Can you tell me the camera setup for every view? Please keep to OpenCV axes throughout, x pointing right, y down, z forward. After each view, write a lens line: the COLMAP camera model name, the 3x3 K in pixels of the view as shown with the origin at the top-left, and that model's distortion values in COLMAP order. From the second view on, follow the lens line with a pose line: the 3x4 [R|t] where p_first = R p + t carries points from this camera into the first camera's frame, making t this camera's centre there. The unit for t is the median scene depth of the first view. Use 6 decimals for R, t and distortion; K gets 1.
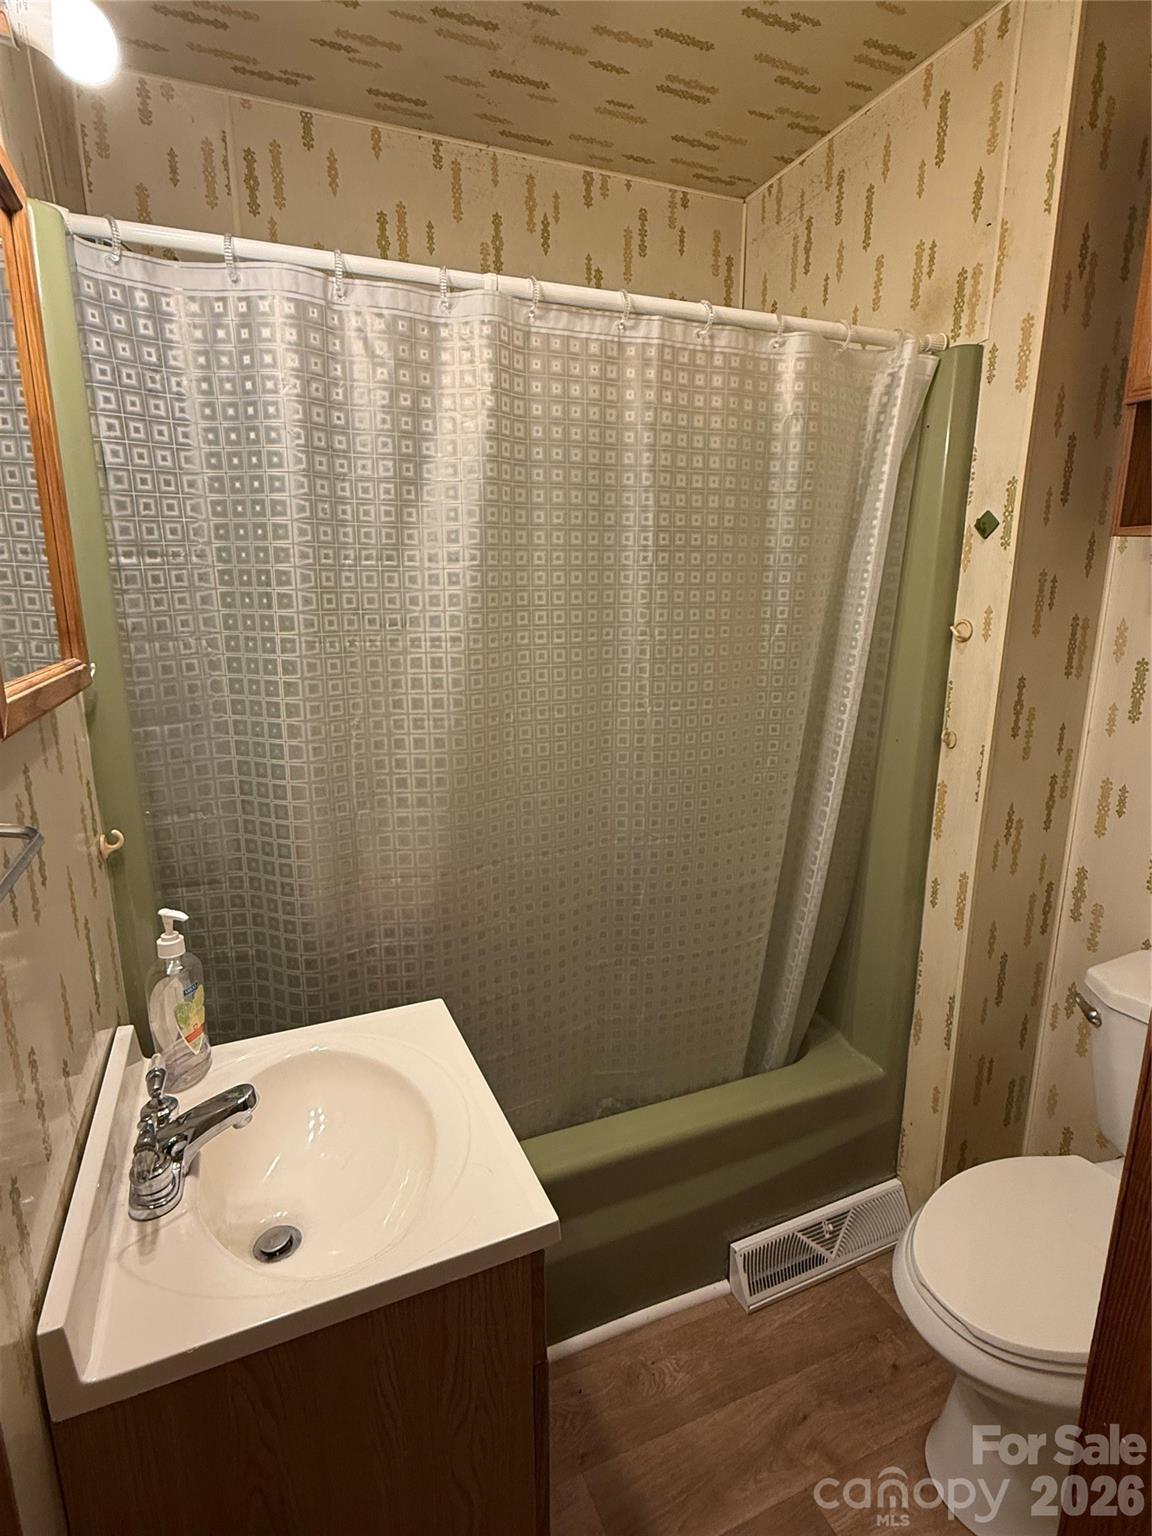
lens RADIAL K [[772.7, 0, 575.4], [0, 772.7, 764.5], [0, 0, 1]] dist [-0.002721, -0.000228]
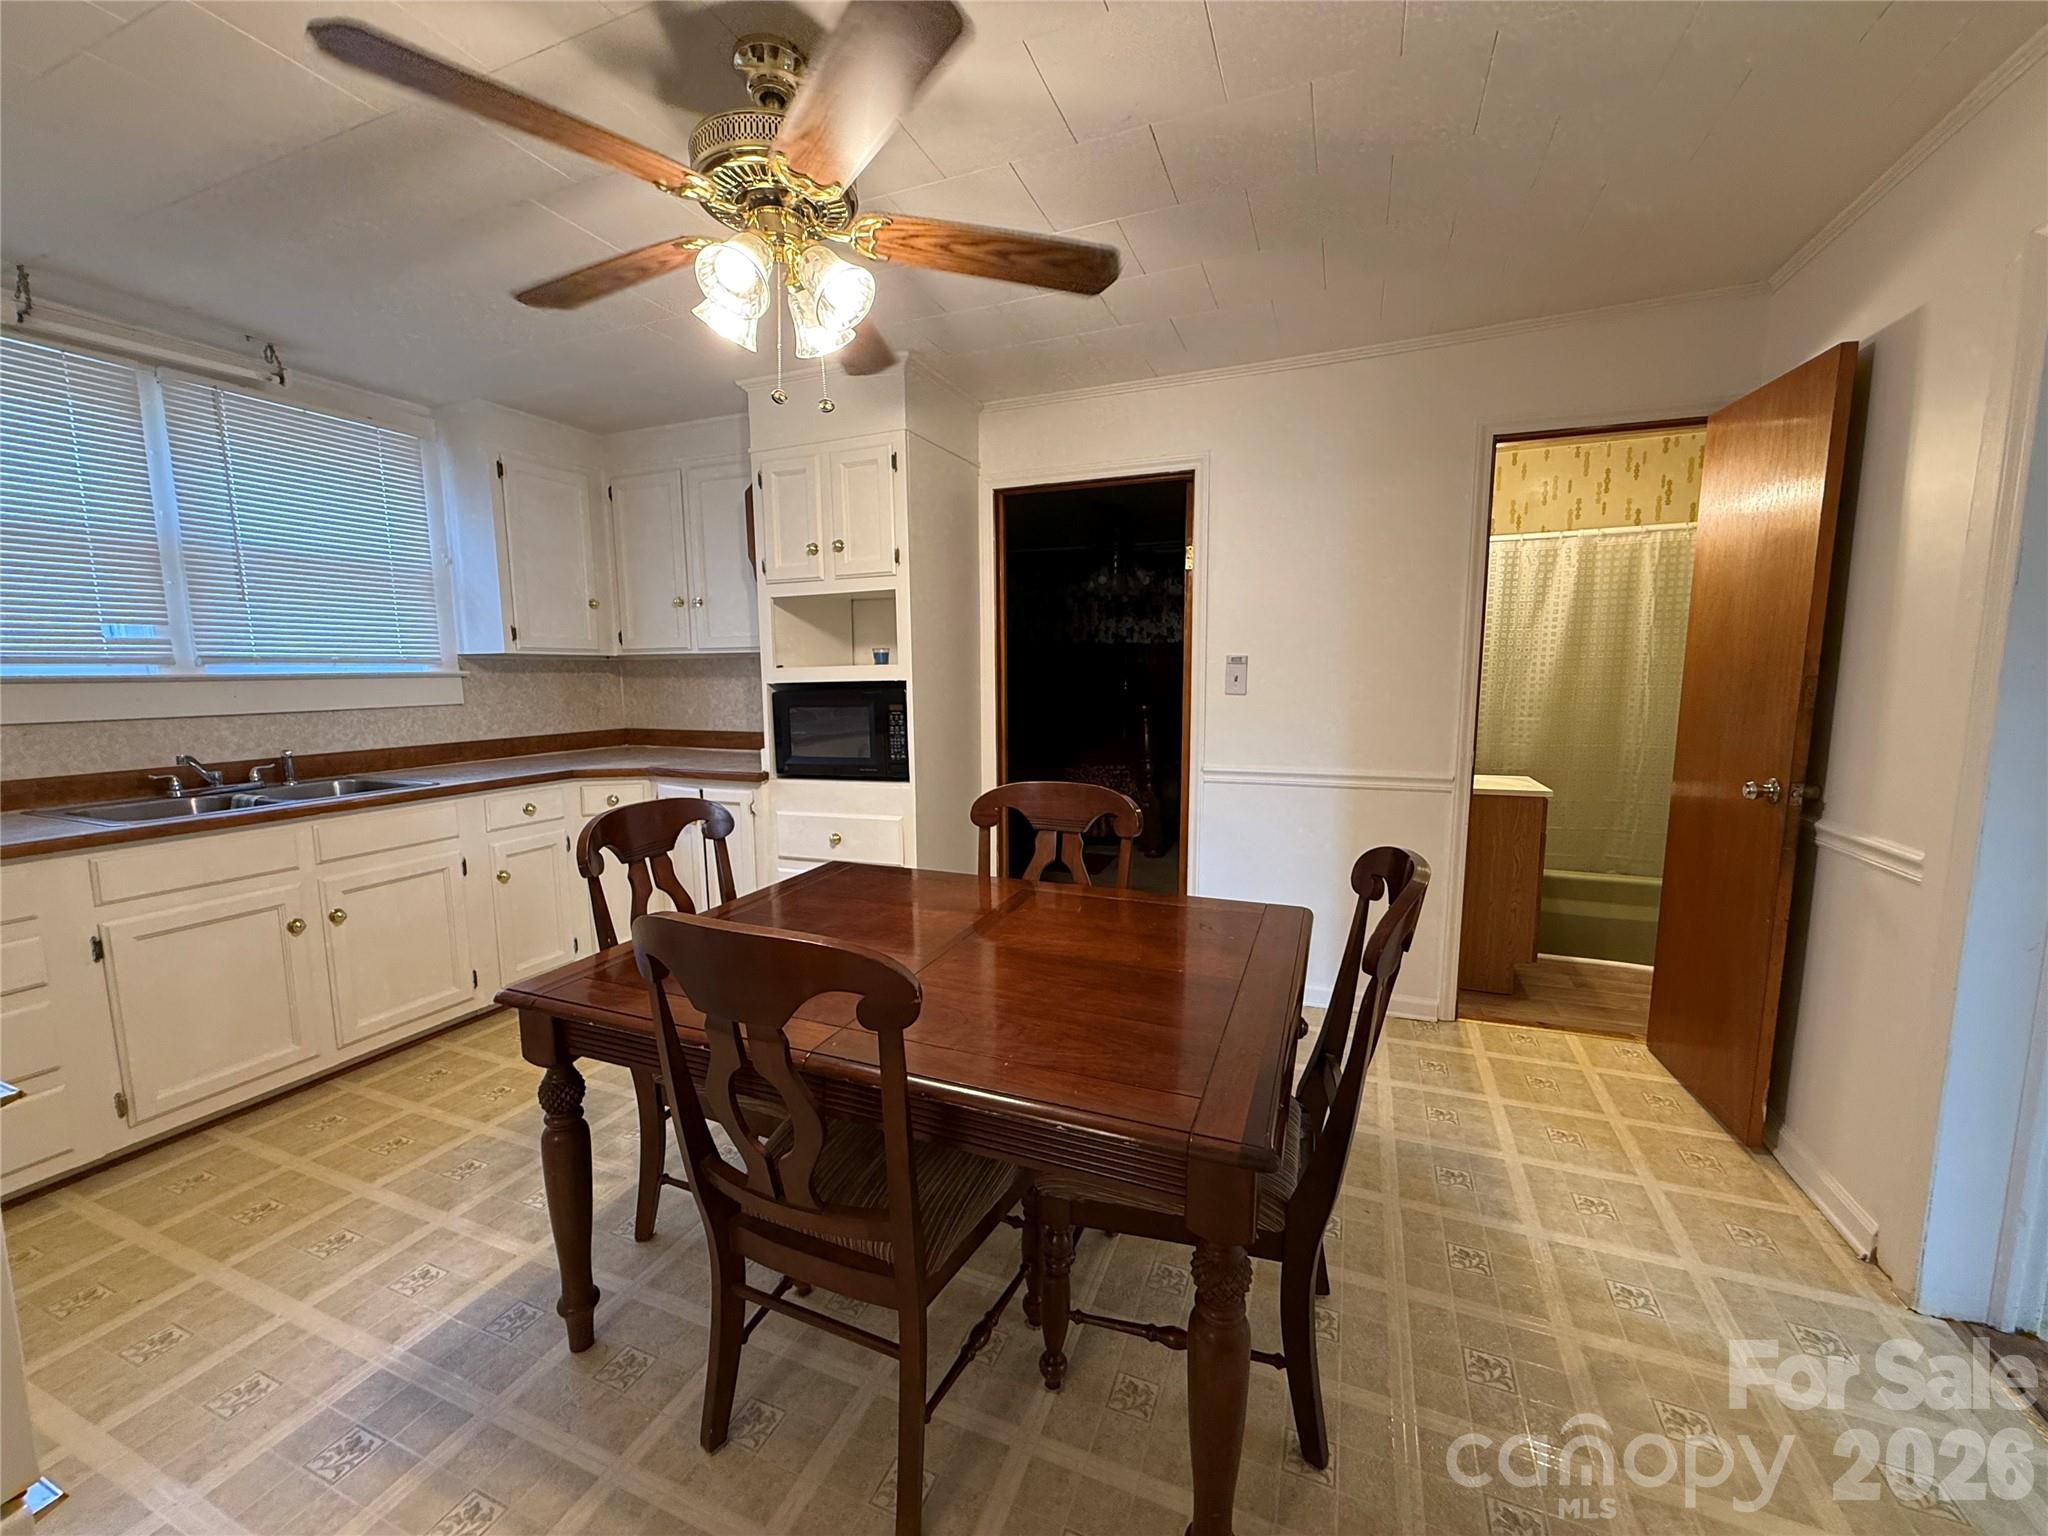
lens RADIAL K [[815.7, 0, 1012.9], [0, 815.7, 771.9], [0, 0, 1]] dist [0.000818, 0.000468]
pose [[0.697716, 0.088116, -0.710935, 0.617116], [-0.148597, 0.988623, -0.023300, 0.610786], [0.700794, 0.121900, 0.702872, -2.377991]]
